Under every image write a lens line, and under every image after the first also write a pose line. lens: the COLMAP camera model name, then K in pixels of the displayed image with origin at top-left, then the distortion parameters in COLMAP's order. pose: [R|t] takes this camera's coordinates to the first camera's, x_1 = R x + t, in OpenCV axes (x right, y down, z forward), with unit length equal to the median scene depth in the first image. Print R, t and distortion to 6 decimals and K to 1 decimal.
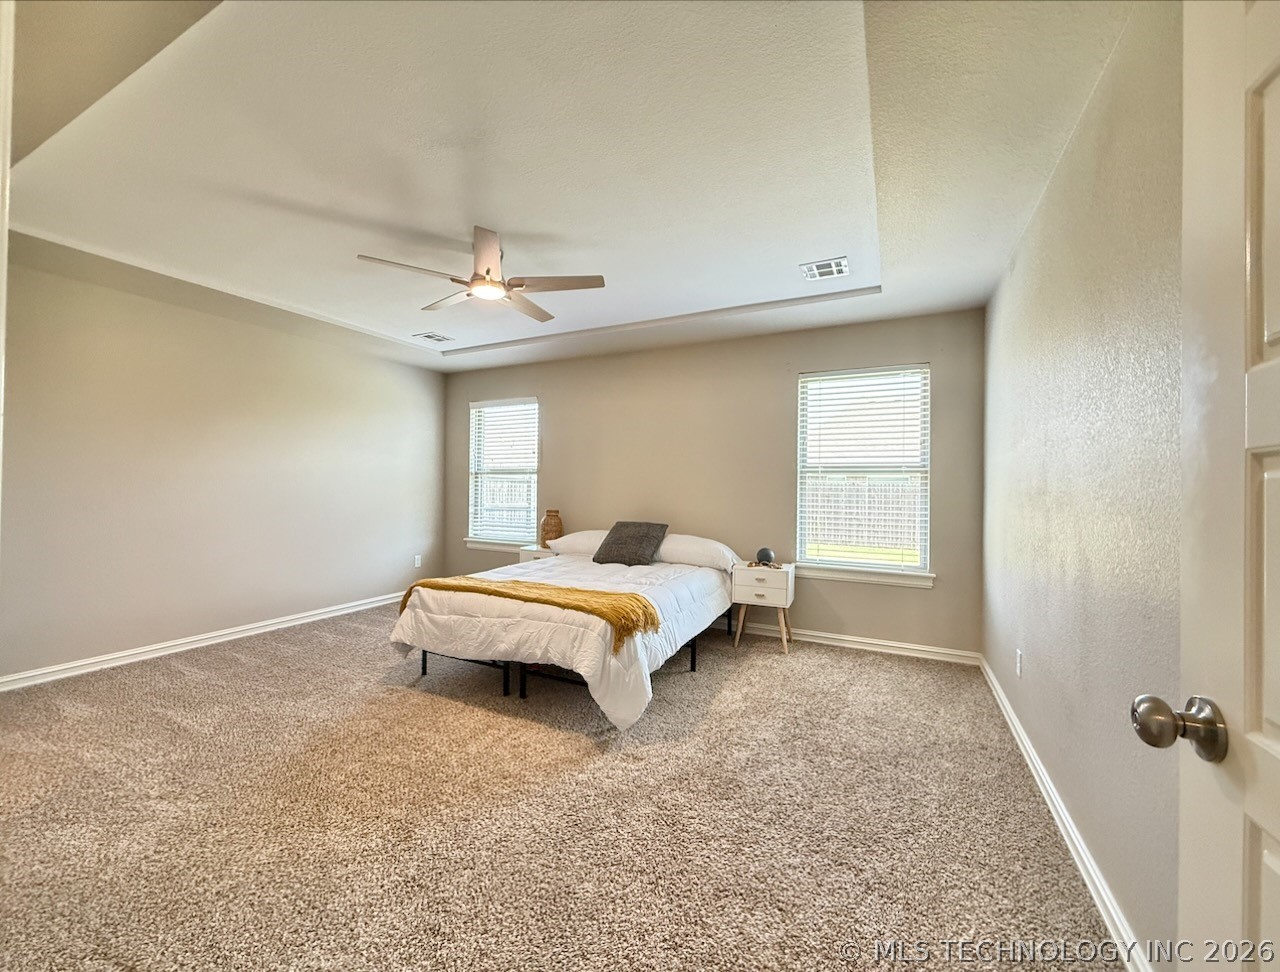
lens RADIAL K [[520.4, 0, 640.0], [0, 520.4, 486.0], [0, 0, 1]] dist [-0.000271, 0.000004]
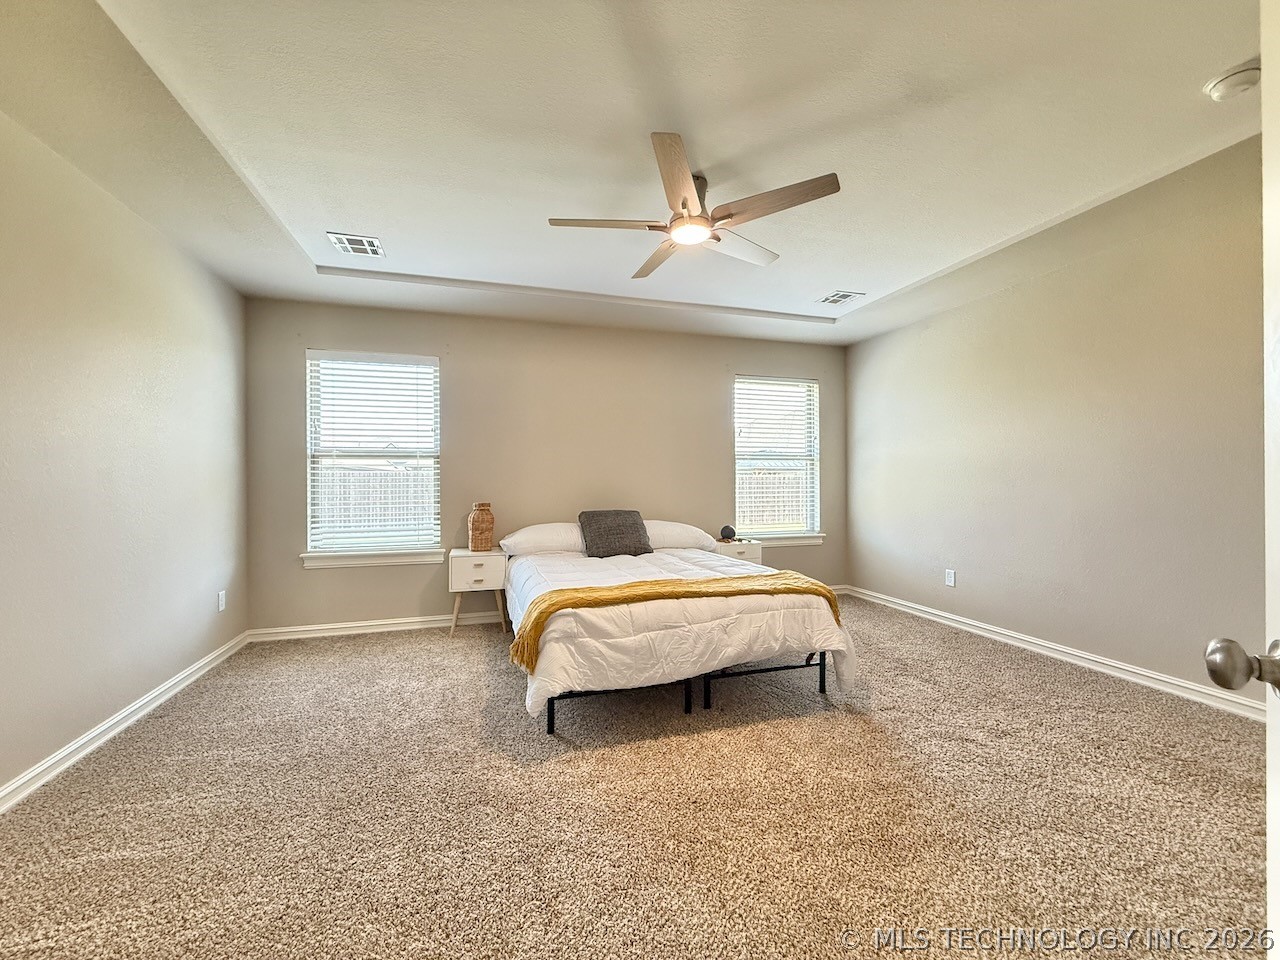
lens RADIAL K [[507.1, 0, 635.1], [0, 507.1, 481.4], [0, 0, 1]] dist [-0.000893, -0.000145]
pose [[0.723731, -0.016723, 0.689880, -0.683465], [0.012654, 0.999860, 0.010963, 0.009164], [-0.689967, 0.000796, 0.723841, 0.350739]]
